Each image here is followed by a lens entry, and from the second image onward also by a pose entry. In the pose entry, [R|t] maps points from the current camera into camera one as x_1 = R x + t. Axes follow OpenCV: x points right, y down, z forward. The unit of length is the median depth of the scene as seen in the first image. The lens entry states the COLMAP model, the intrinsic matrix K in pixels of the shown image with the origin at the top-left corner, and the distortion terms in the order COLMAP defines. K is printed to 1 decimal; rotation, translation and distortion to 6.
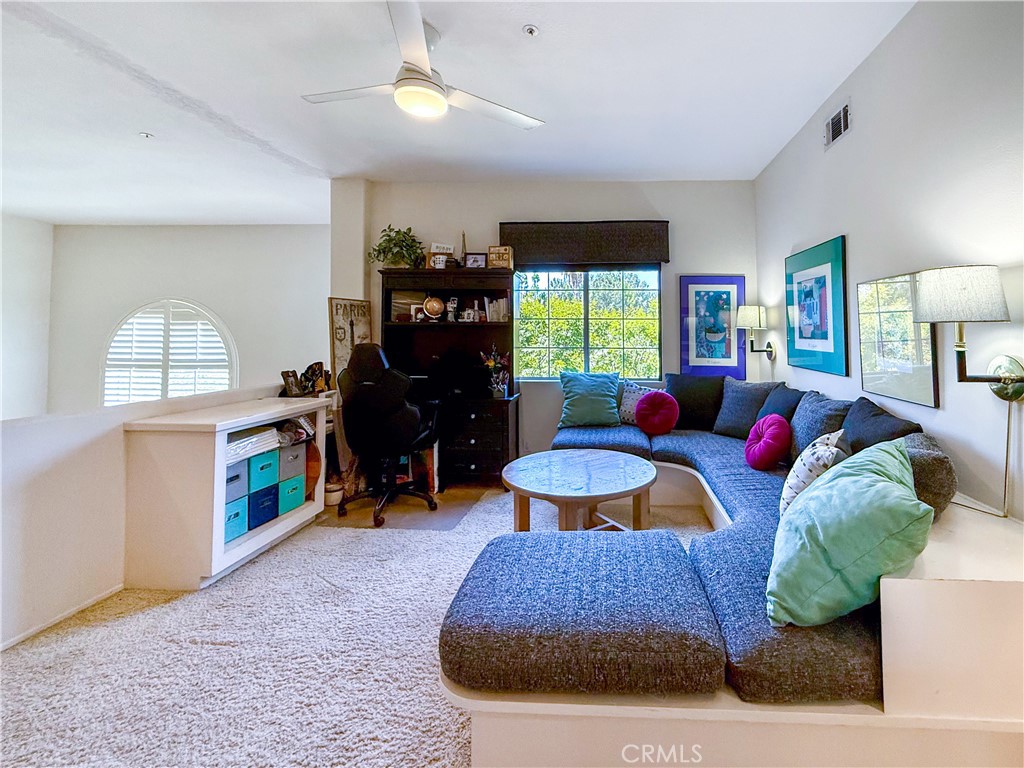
lens RADIAL K [[447.4, 0, 593.2], [0, 447.4, 329.8], [0, 0, 1]] dist [0.002361, -0.000639]
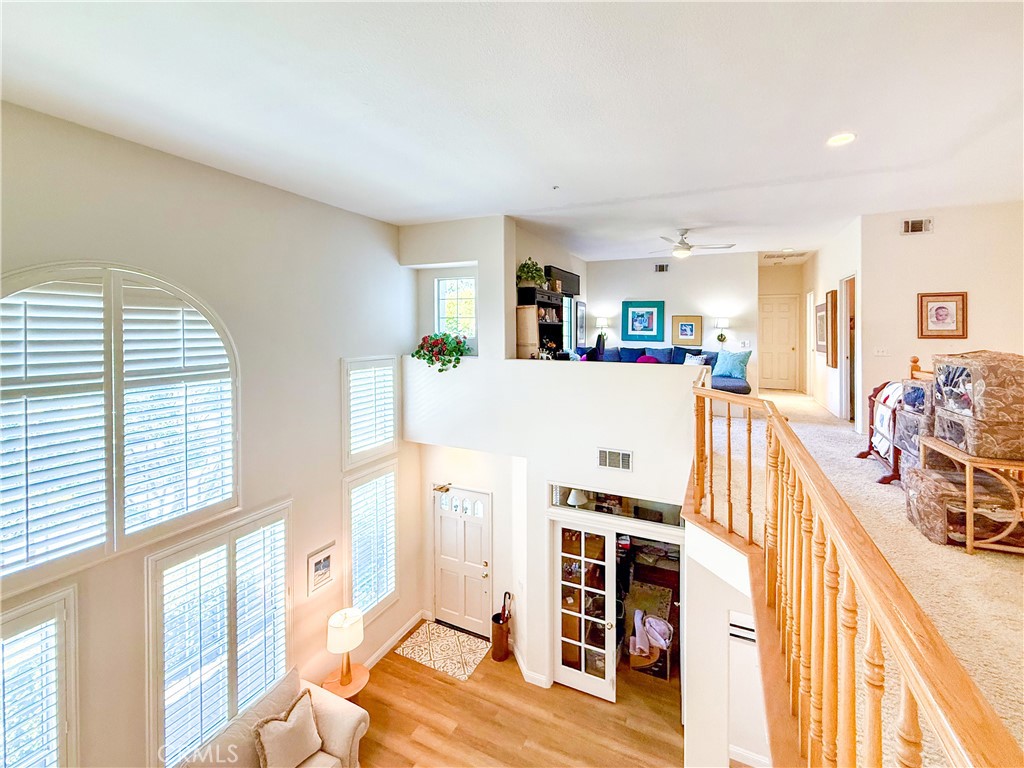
lens RADIAL K [[420.8, 0, 513.8], [0, 420.8, 332.4], [0, 0, 1]] dist [-0.000285, 0.001367]
pose [[0.400662, -0.009806, 0.916174, -1.837443], [-0.017088, 0.999689, 0.018173, -0.004820], [-0.916067, -0.022937, 0.400369, 0.475951]]
